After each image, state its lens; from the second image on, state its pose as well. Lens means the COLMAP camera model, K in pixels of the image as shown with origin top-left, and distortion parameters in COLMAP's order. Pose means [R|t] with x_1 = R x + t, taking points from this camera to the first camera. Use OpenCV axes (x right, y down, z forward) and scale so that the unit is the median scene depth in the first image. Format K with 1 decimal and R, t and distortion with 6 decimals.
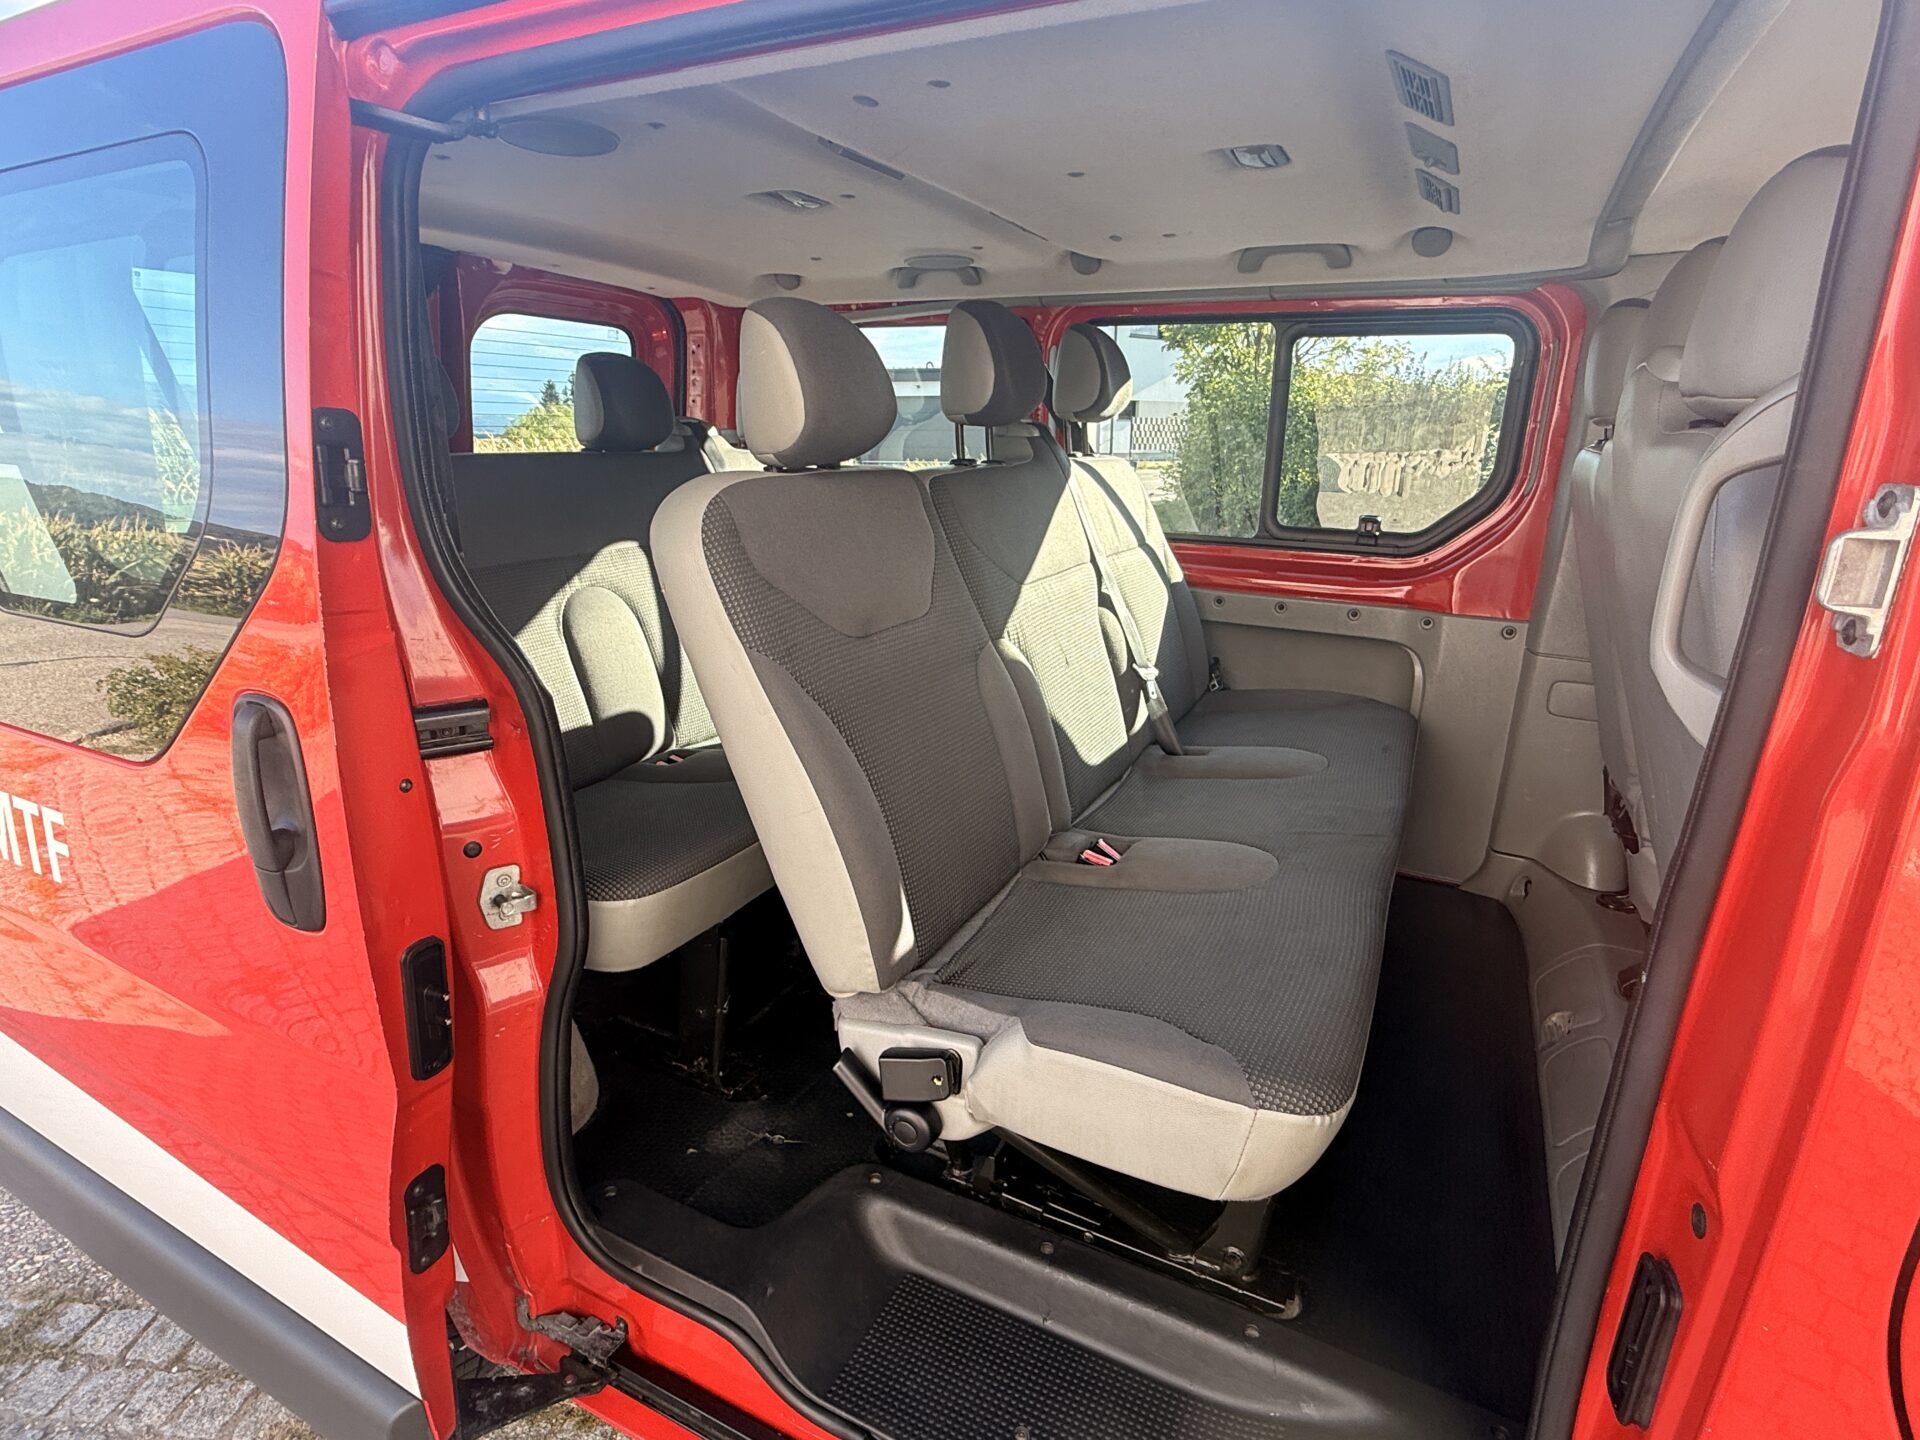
lens RADIAL K [[983.6, 0, 966.4], [0, 983.6, 722.2], [0, 0, 1]] dist [0.004898, 0.001763]
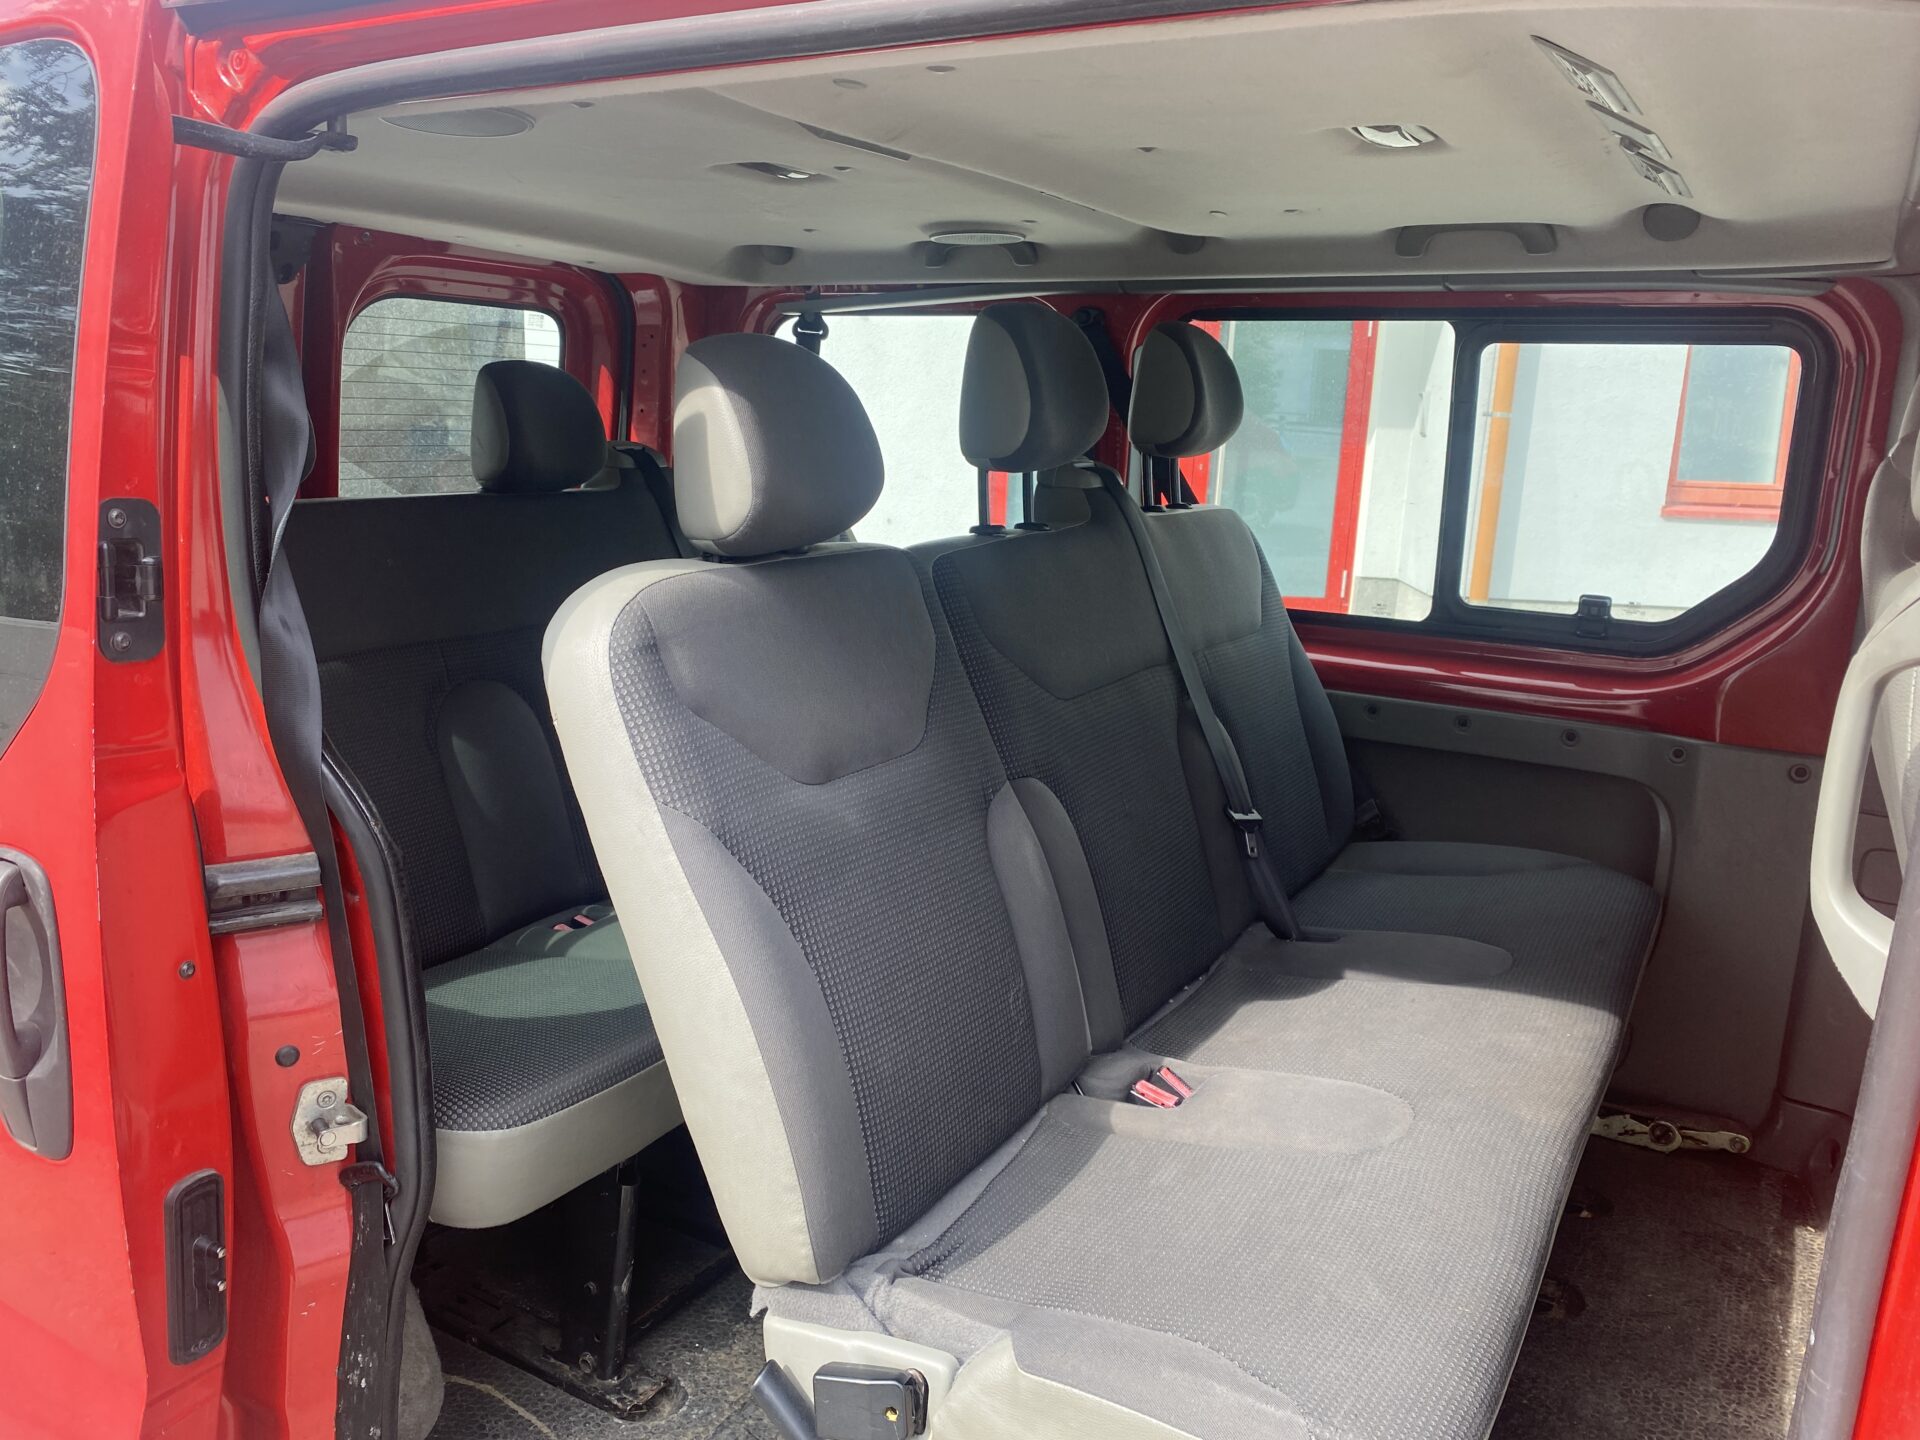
lens RADIAL K [[1483.2, 0, 955.2], [0, 1483.2, 722.6], [0, 0, 1]] dist [0.036910, -0.031899]
pose [[0.997084, 0.027107, -0.071329, 0.060736], [-0.032375, 0.996750, -0.073759, -0.043489], [0.069097, 0.075853, 0.994722, -0.087161]]
